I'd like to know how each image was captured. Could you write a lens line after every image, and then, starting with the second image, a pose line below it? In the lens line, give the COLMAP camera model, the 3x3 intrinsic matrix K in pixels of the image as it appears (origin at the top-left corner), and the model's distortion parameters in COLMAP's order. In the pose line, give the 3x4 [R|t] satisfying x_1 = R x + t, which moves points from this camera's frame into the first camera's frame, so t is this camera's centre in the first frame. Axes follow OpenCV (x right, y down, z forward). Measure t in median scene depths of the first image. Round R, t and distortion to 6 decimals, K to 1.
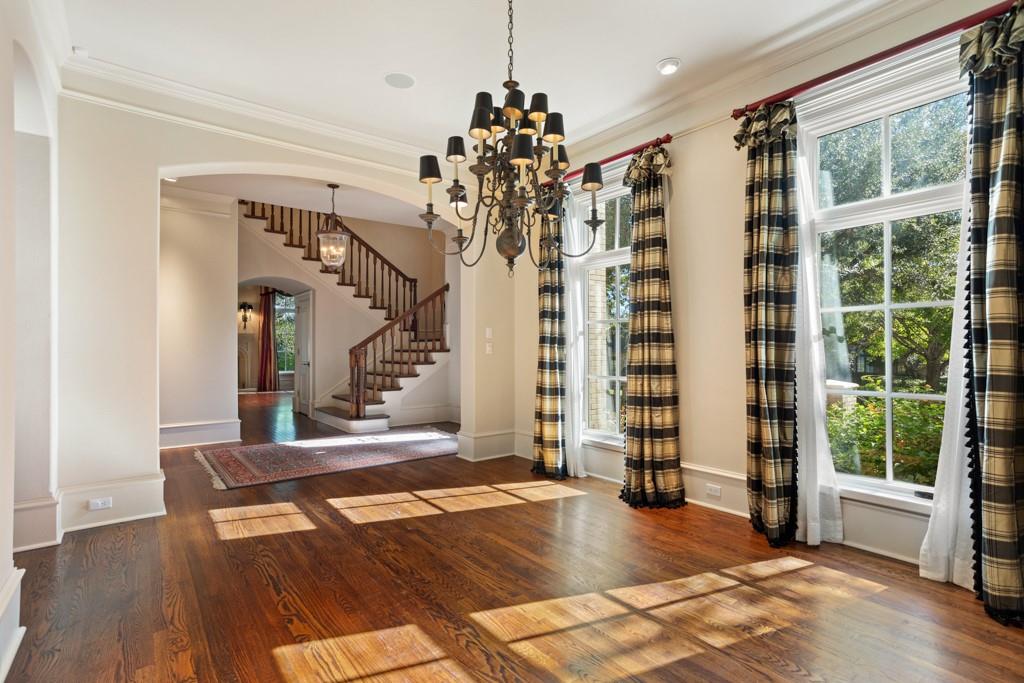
lens RADIAL K [[487.4, 0, 518.7], [0, 487.4, 344.5], [0, 0, 1]] dist [-0.000908, 0.001410]
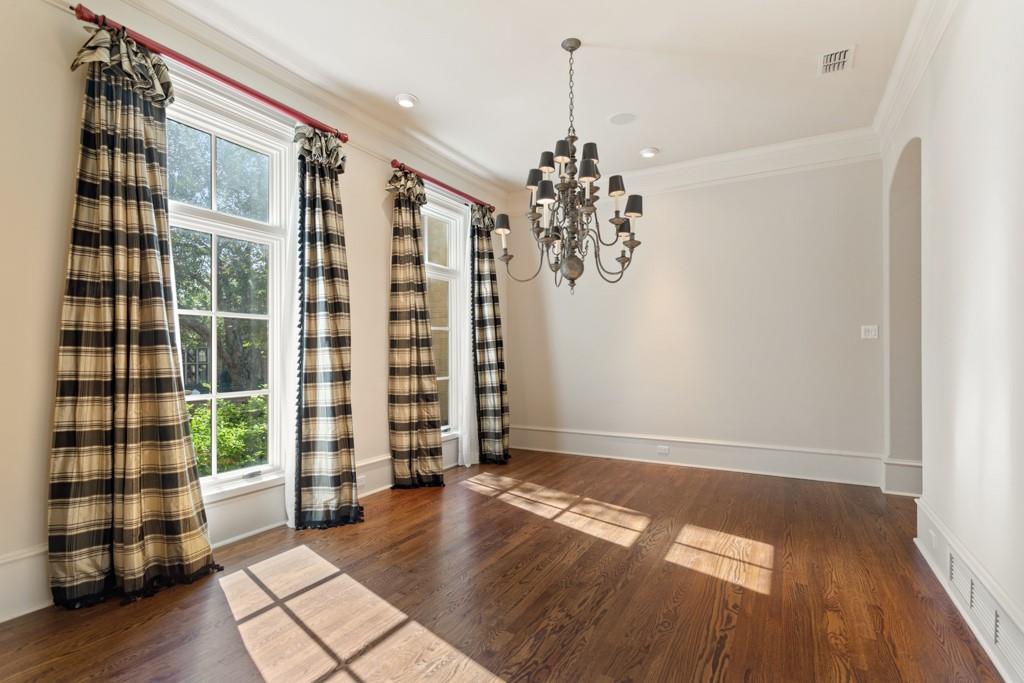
lens RADIAL K [[487.4, 0, 518.7], [0, 487.4, 344.5], [0, 0, 1]] dist [-0.000908, 0.001410]
pose [[-0.377343, 0.024607, 0.925747, -0.755629], [0.007533, 0.999695, -0.023502, 0.018769], [-0.926043, -0.001895, -0.377413, 1.084406]]
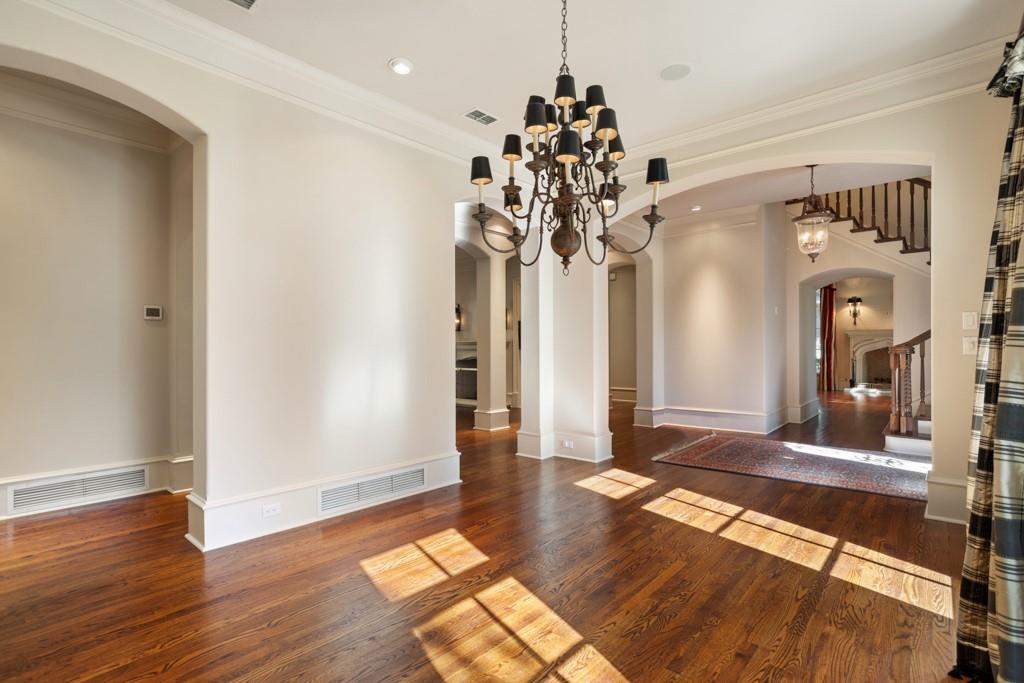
lens RADIAL K [[487.4, 0, 518.7], [0, 487.4, 344.5], [0, 0, 1]] dist [-0.000908, 0.001410]
pose [[0.188717, -0.016513, -0.981893, 0.632755], [0.016591, 0.999770, -0.013625, 0.014185], [0.981891, -0.013719, 0.188948, 0.492524]]
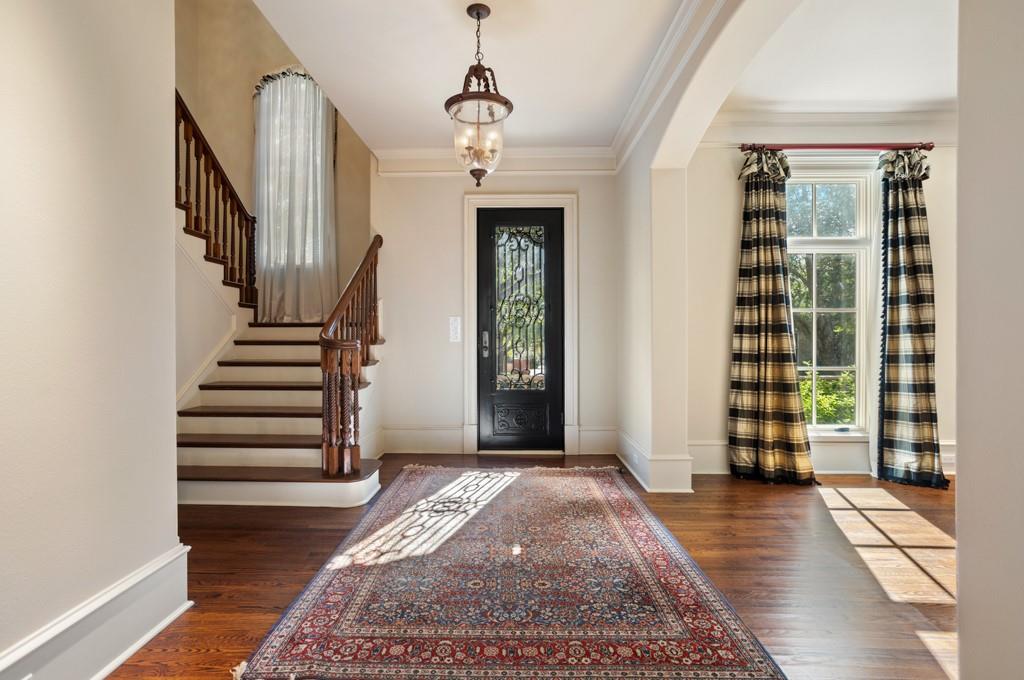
lens RADIAL K [[508.4, 0, 512.0], [0, 508.4, 340.0], [0, 0, 1]] dist [-0.036435, 0.029722]
pose [[0.640462, 0.002715, 0.767985, -1.212950], [-0.007230, 0.999971, 0.002494, 0.017052], [-0.767955, -0.007150, 0.640463, 1.031629]]
